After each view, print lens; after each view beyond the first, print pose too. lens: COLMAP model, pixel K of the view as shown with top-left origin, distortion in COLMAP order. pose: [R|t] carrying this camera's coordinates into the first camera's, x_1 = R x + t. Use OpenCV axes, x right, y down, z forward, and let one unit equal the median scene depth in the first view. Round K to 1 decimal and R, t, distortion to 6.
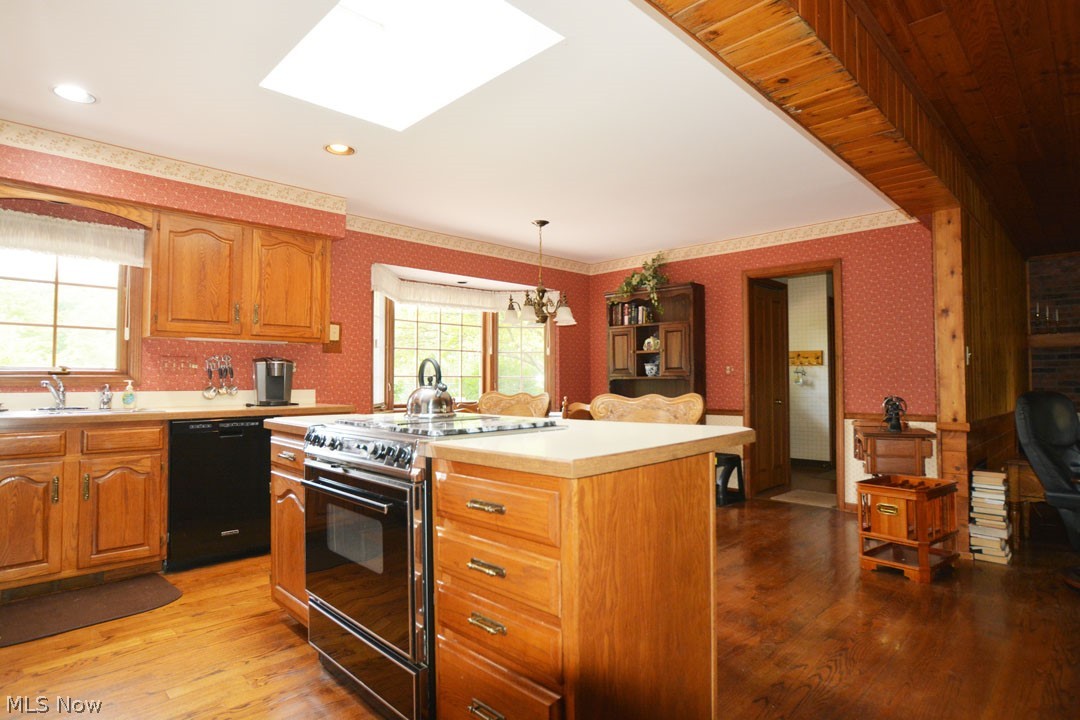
lens RADIAL K [[587.0, 0, 535.2], [0, 587.0, 367.4], [0, 0, 1]] dist [-0.047746, 0.022673]
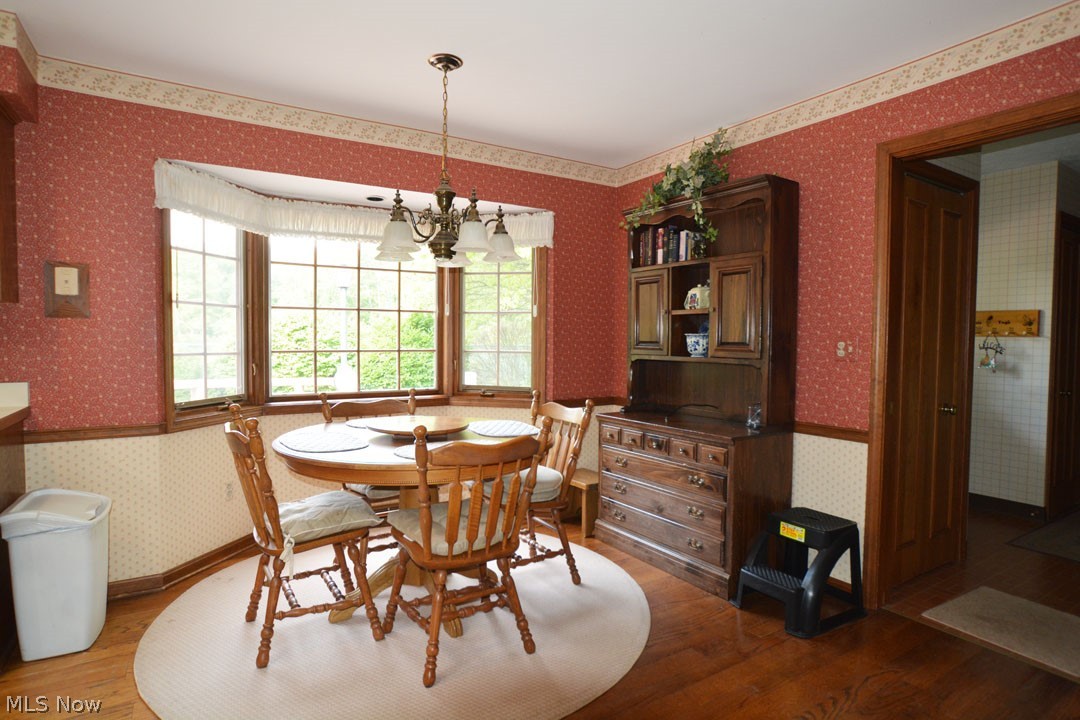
lens RADIAL K [[587.0, 0, 542.5], [0, 587.0, 359.9], [0, 0, 1]] dist [-0.047746, 0.022673]
pose [[0.977809, 0.018853, -0.208648, 0.169903], [-0.004814, 0.997702, 0.067588, -0.018262], [0.209442, -0.065083, 0.975653, 0.425308]]
